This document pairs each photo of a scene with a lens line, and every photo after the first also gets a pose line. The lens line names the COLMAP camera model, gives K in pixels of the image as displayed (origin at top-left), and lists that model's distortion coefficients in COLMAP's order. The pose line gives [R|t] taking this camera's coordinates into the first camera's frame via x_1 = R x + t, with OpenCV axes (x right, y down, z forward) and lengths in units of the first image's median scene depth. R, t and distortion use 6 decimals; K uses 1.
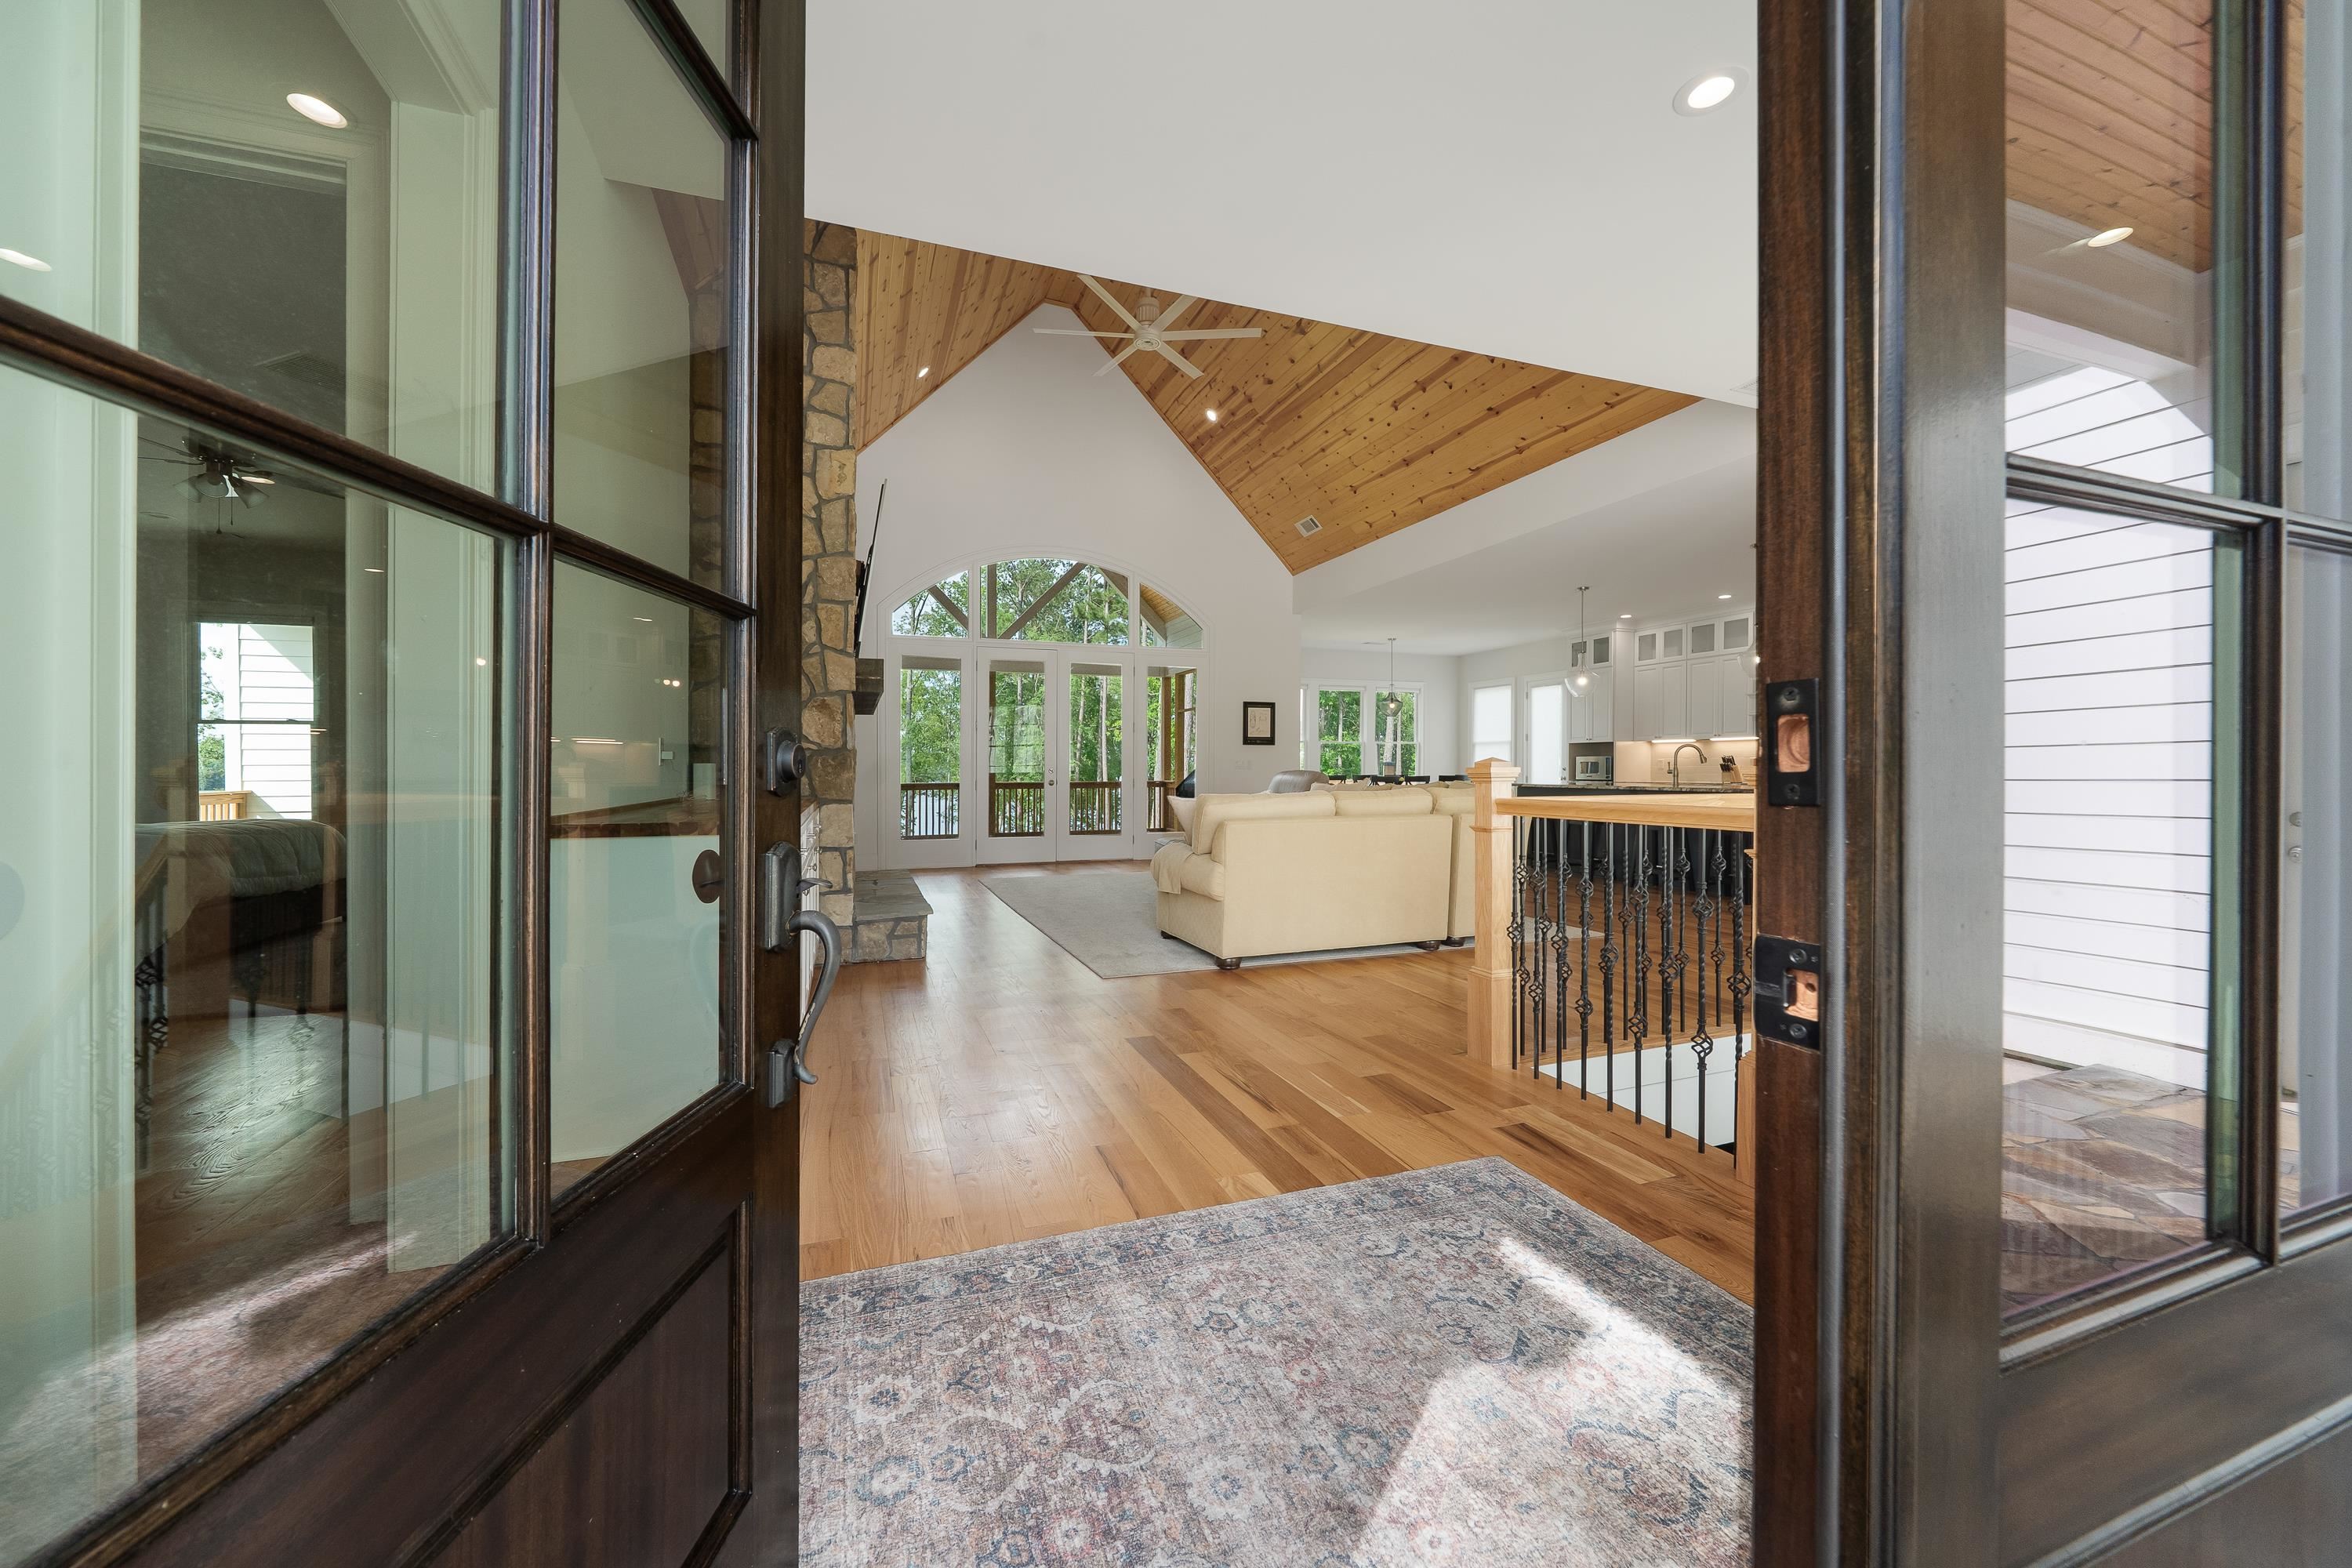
lens RADIAL K [[890.8, 0, 1181.2], [0, 890.8, 776.4], [0, 0, 1]] dist [0.001063, 0.000074]
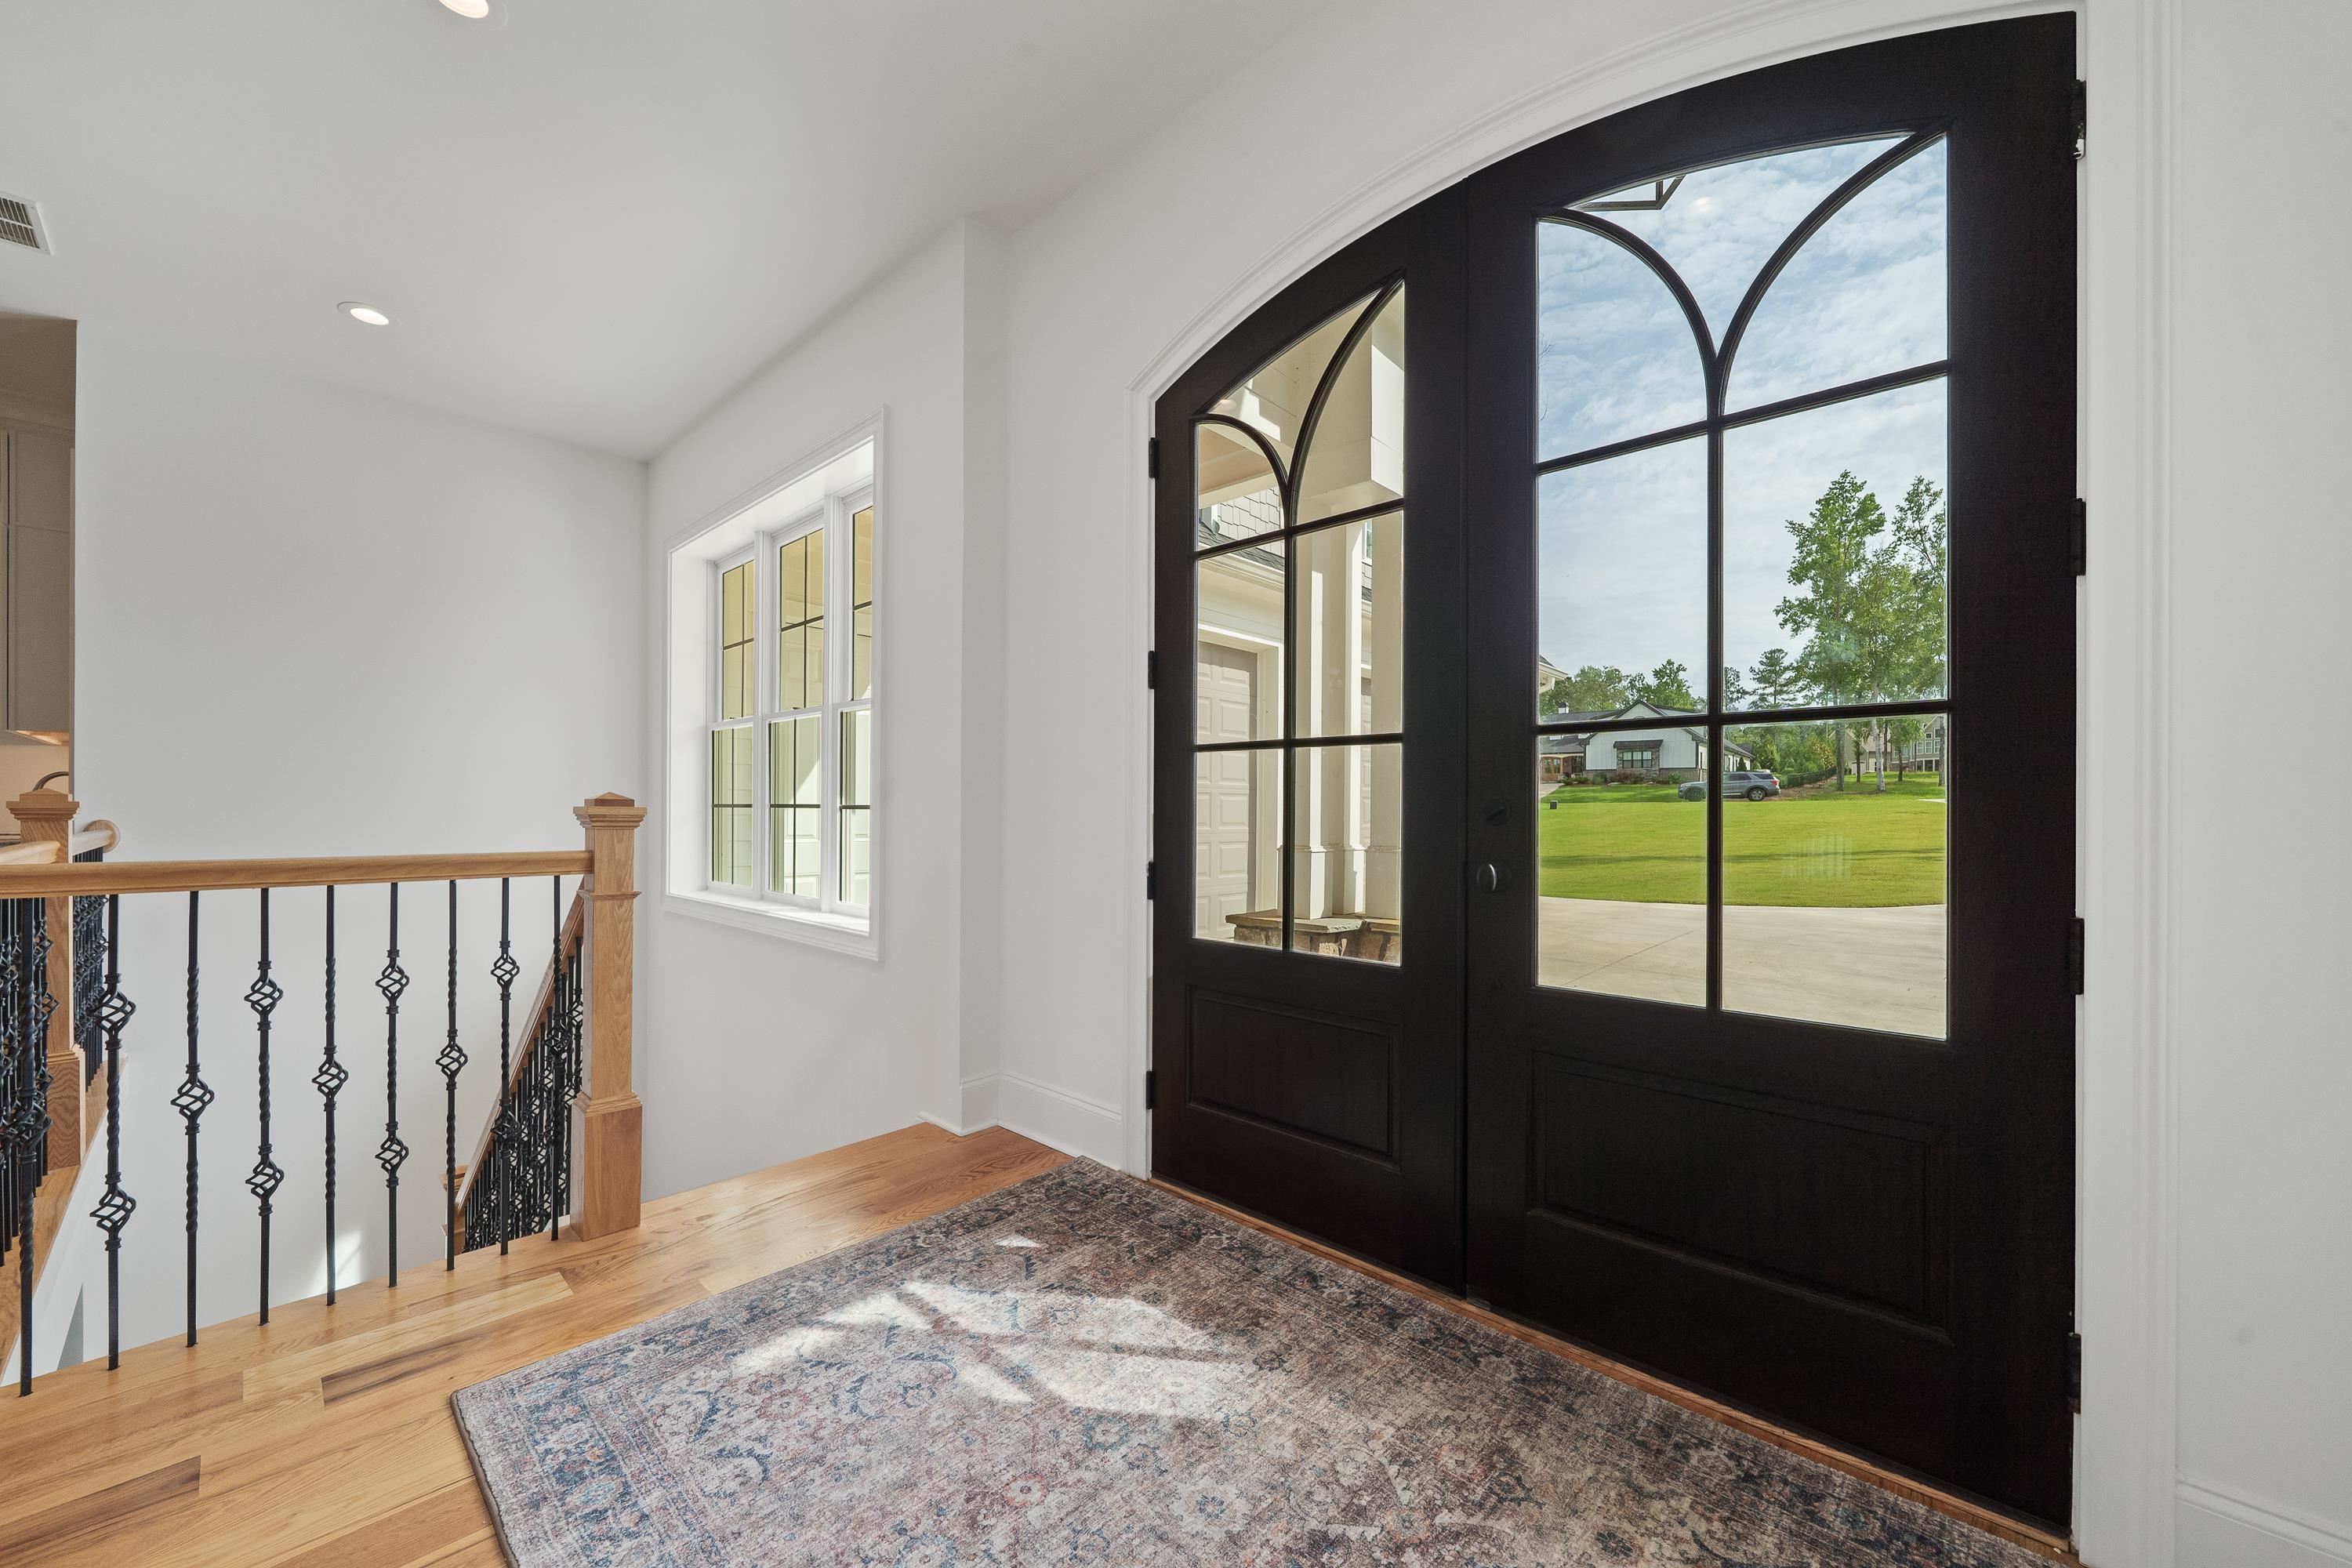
lens RADIAL K [[890.8, 0, 1175.2], [0, 890.8, 799.3], [0, 0, 1]] dist [0.001063, 0.000074]
pose [[-0.451479, 0.002591, 0.892278, -0.599678], [0.000552, 0.999996, -0.002624, -0.008237], [-0.892281, -0.000692, -0.451479, 1.063571]]
